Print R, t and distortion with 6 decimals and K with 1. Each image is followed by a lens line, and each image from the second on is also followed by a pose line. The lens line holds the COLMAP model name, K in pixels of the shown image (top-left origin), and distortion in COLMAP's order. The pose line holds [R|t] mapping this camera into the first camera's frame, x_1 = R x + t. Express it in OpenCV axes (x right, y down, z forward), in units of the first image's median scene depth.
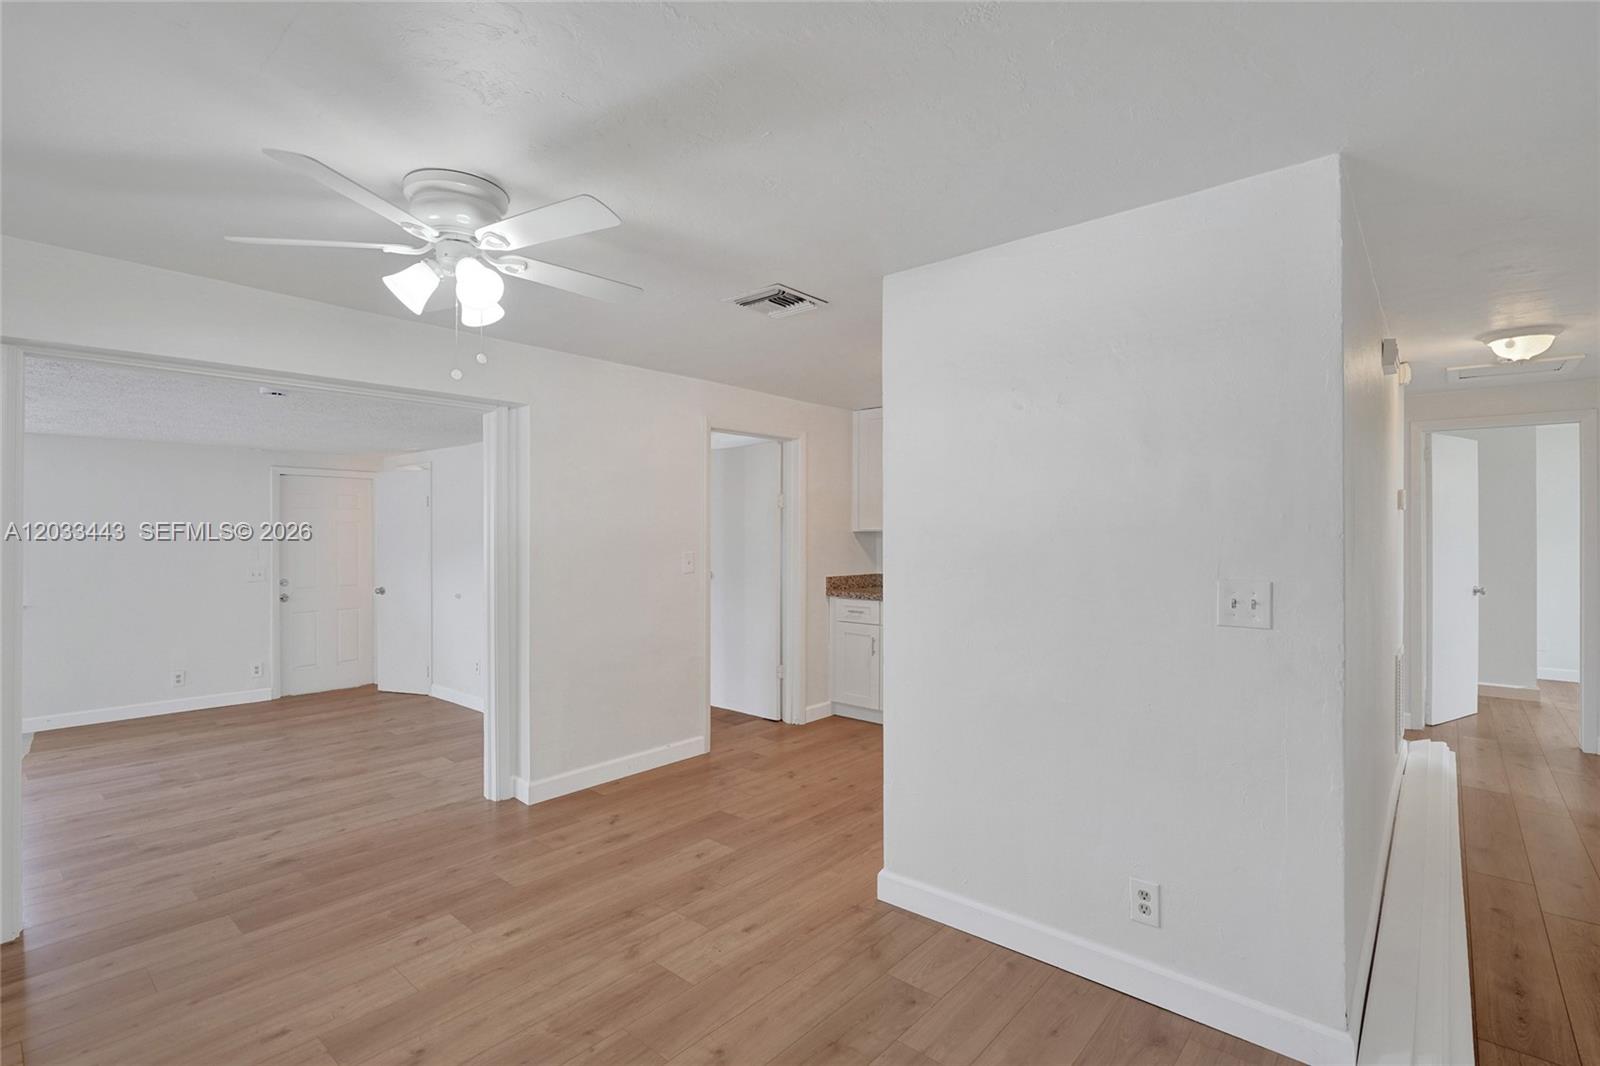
lens RADIAL K [[753.4, 0, 801.3], [0, 753.4, 520.9], [0, 0, 1]] dist [-0.004929, -0.000595]
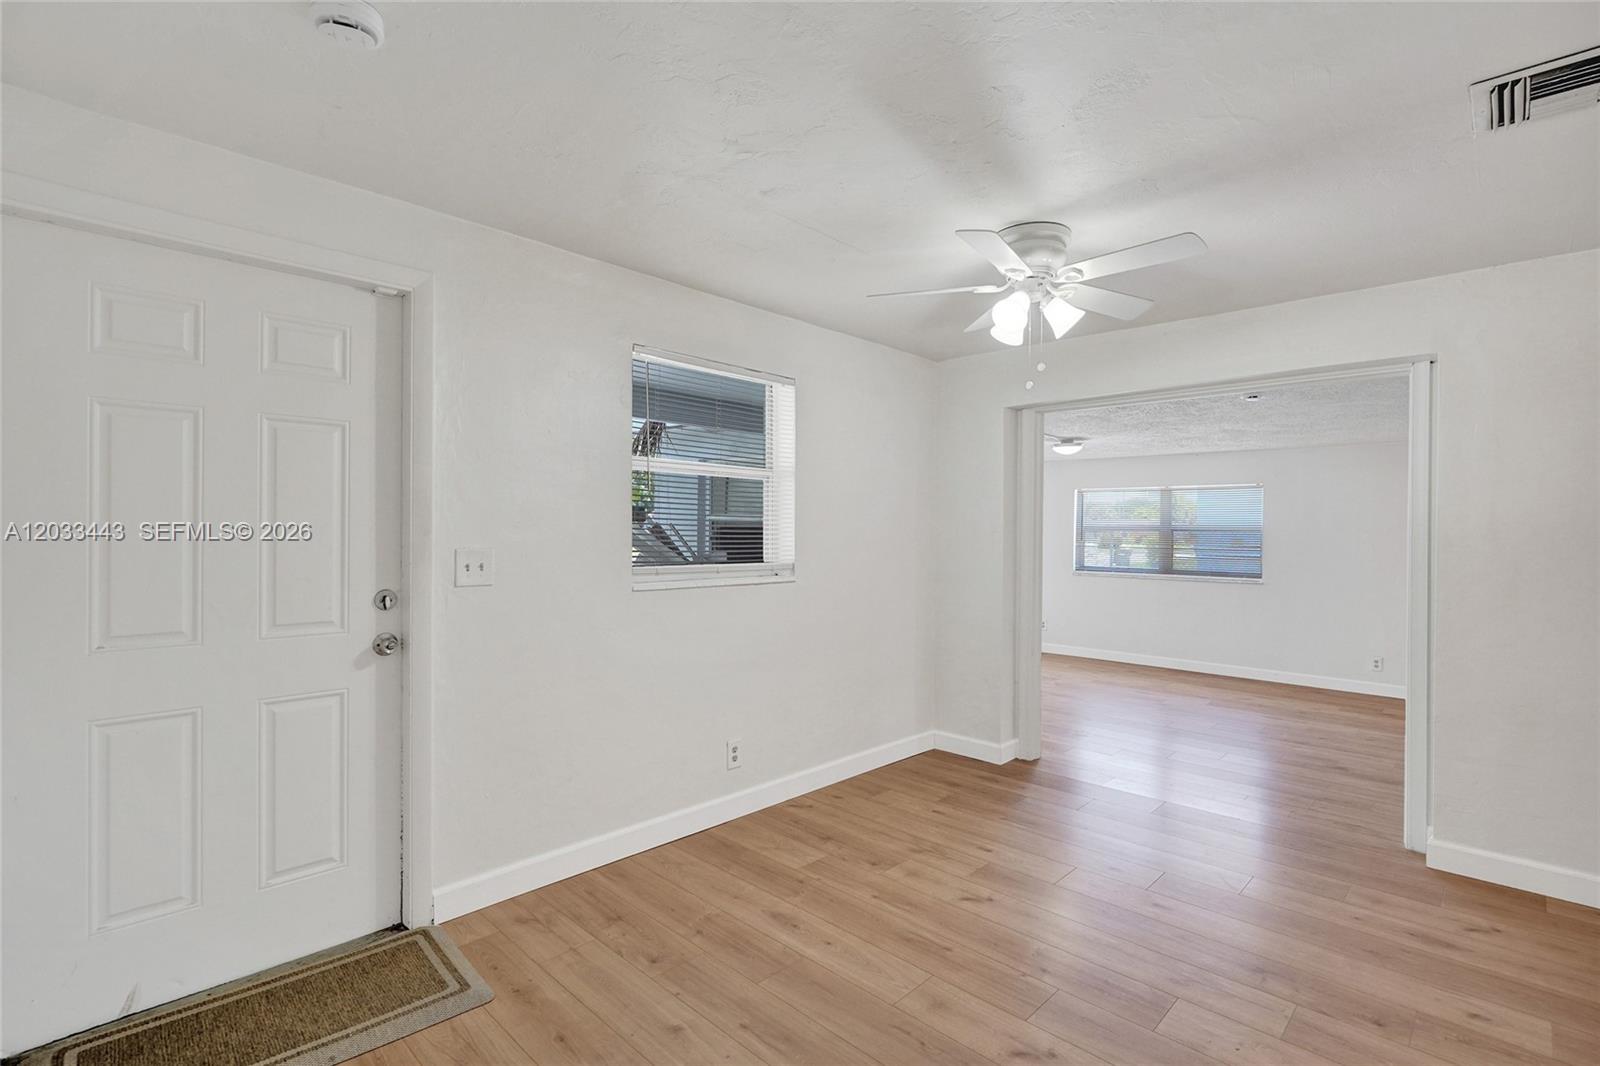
lens RADIAL K [[753.4, 0, 796.5], [0, 753.4, 540.8], [0, 0, 1]] dist [-0.004929, -0.000595]
pose [[-0.084123, 0.007365, -0.996428, 0.512030], [0.012912, 0.999897, 0.006301, 0.030795], [0.996372, -0.012336, -0.084210, 0.462990]]
